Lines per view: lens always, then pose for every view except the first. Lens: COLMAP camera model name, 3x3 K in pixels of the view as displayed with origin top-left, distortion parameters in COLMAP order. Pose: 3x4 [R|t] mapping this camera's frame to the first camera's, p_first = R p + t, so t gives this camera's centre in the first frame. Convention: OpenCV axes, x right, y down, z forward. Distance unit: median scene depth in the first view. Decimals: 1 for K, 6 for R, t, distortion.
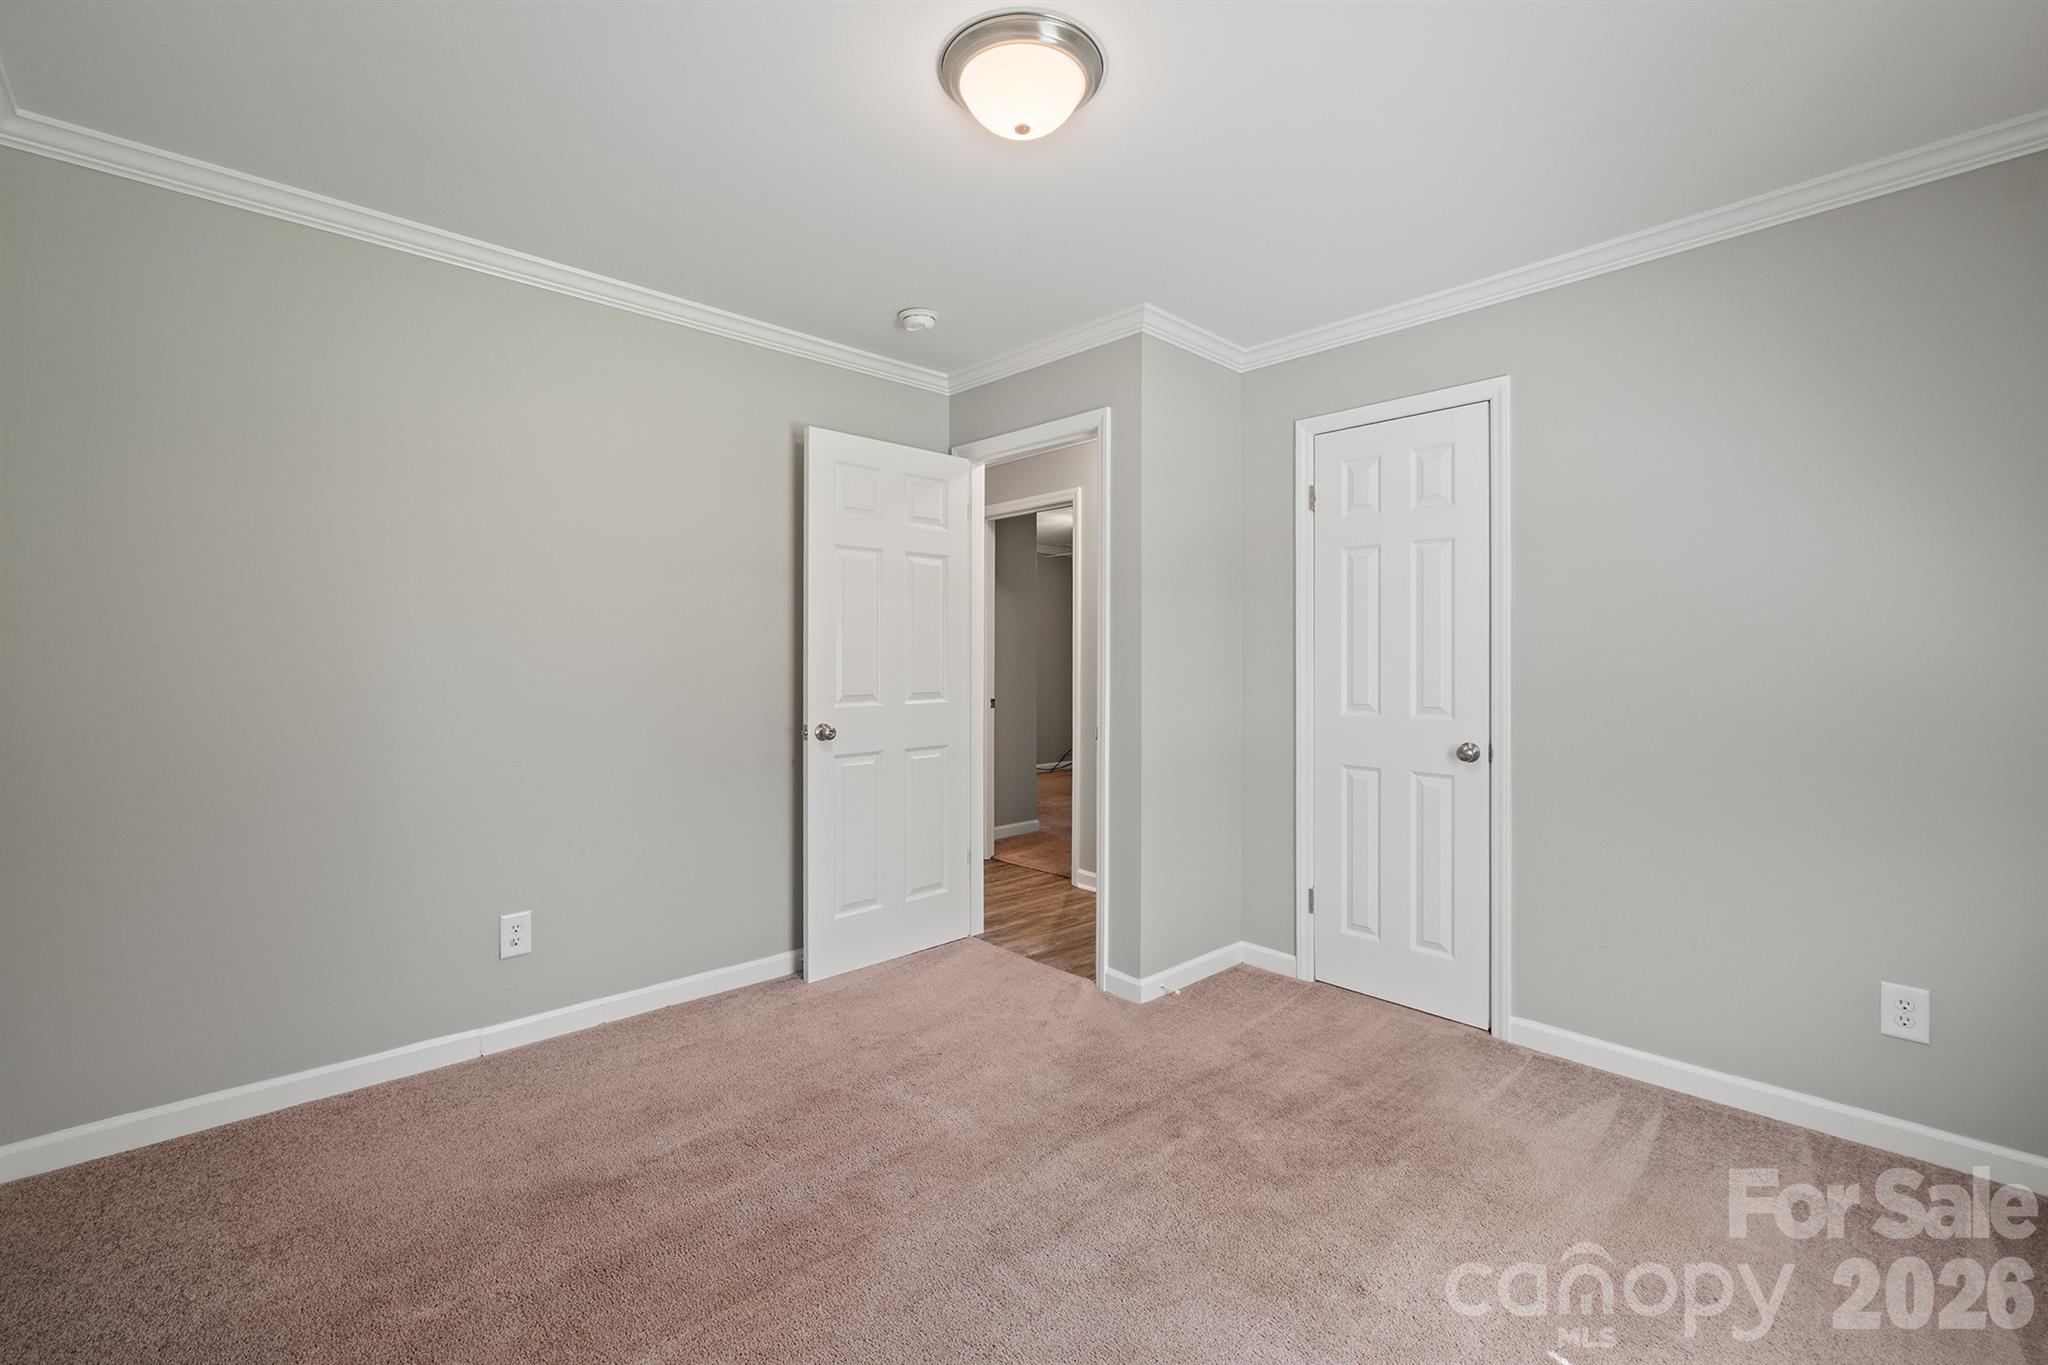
lens RADIAL K [[859.5, 0, 1013.6], [0, 859.5, 656.3], [0, 0, 1]] dist [-0.003079, -0.001935]
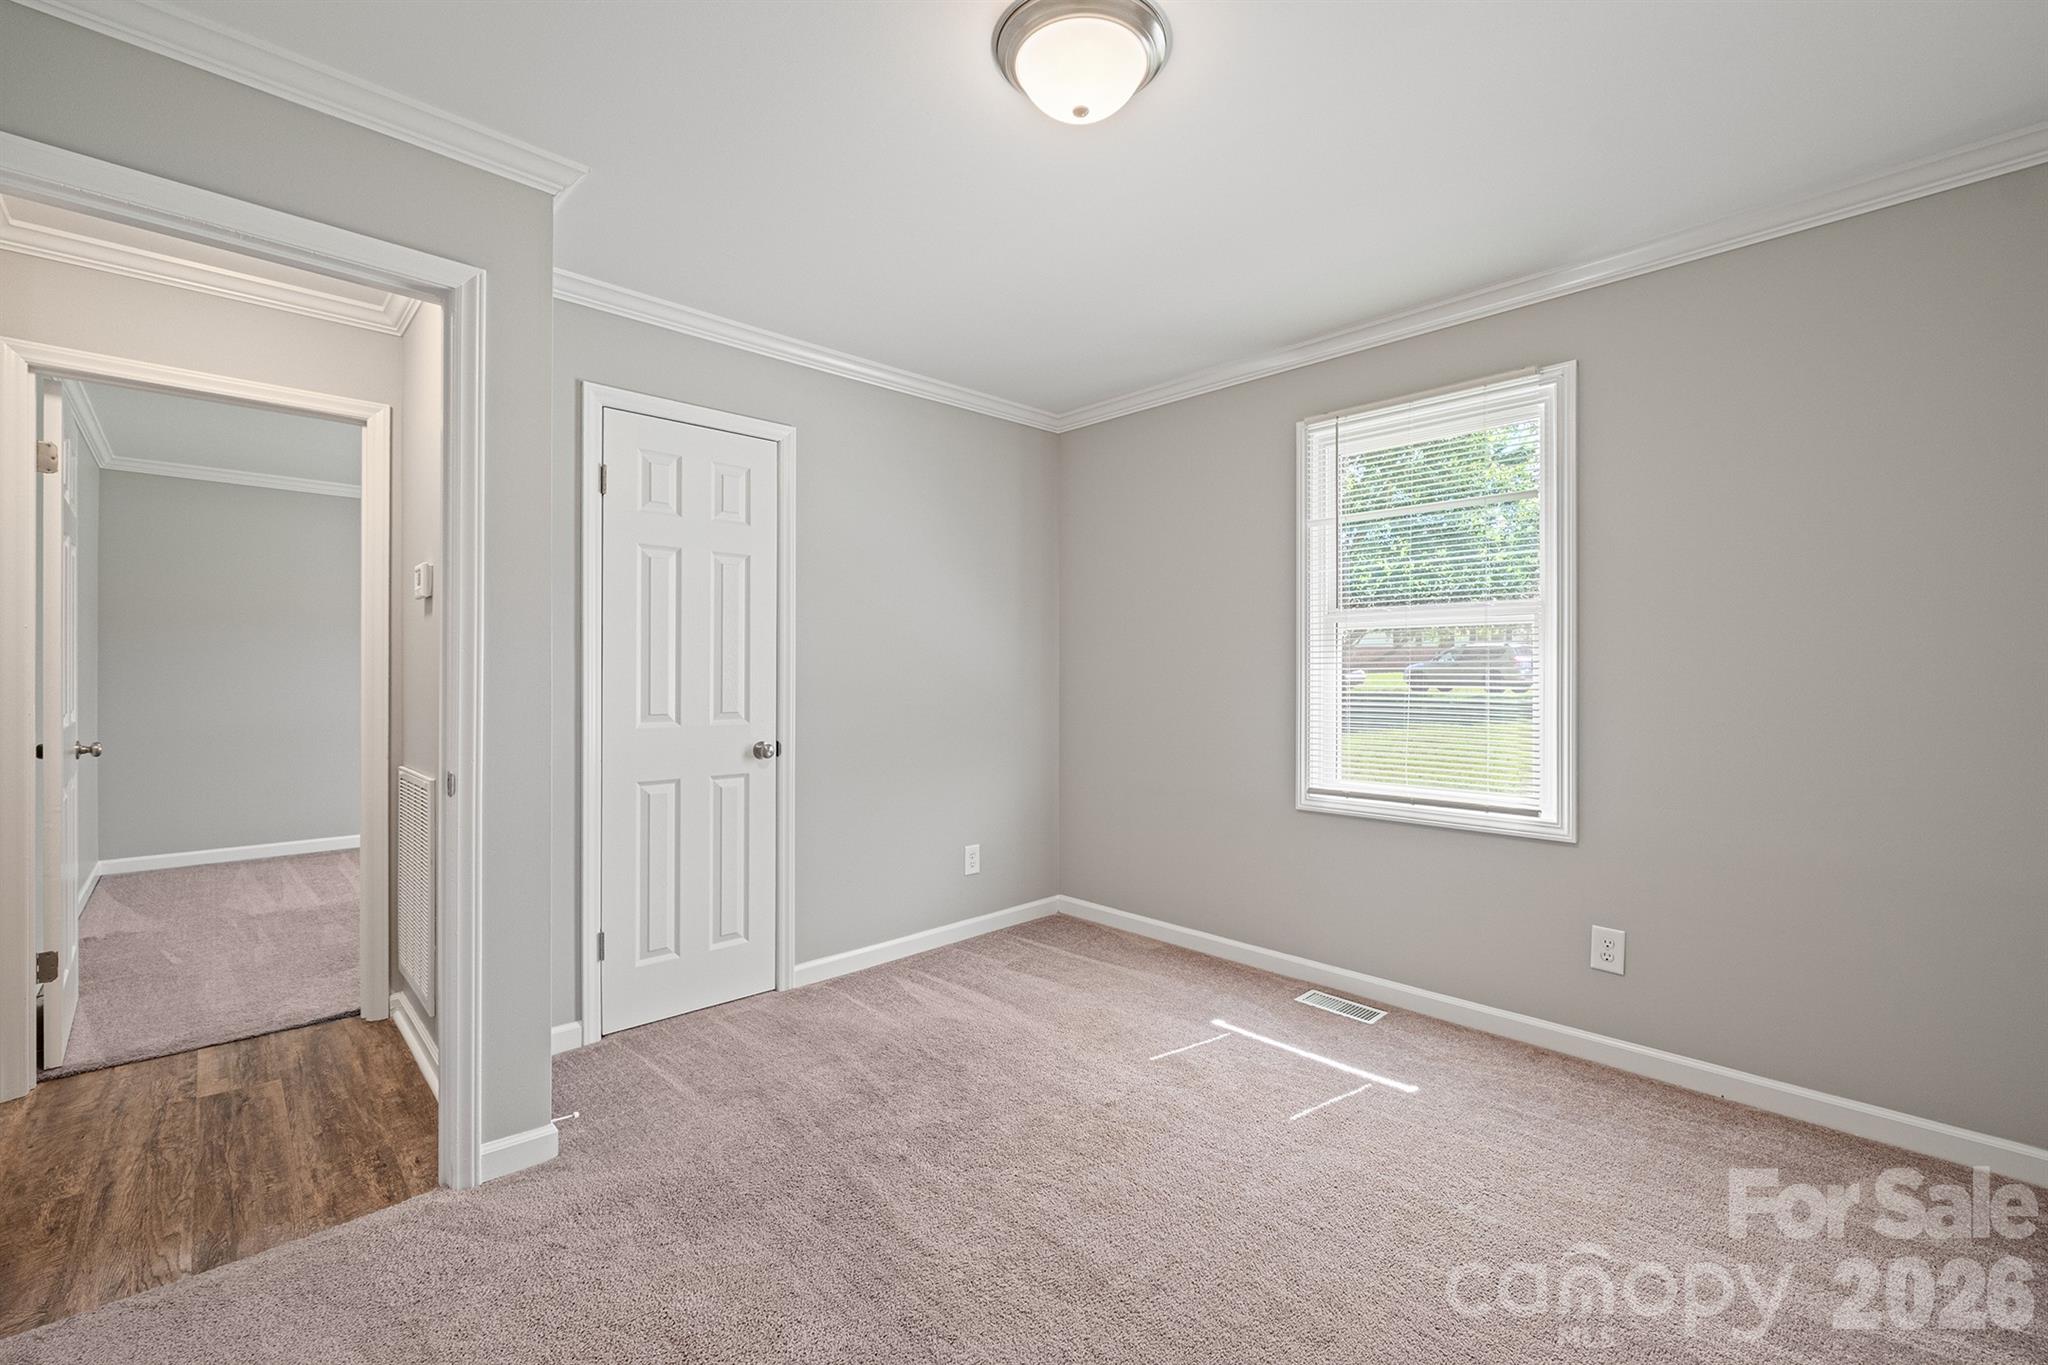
lens RADIAL K [[859.5, 0, 1031.9], [0, 859.5, 672.6], [0, 0, 1]] dist [-0.003079, -0.001935]
pose [[-0.015840, -0.006121, 0.999856, -0.610504], [-0.007260, 0.999956, 0.006006, 0.001298], [-0.999848, -0.007164, -0.015884, 0.682503]]
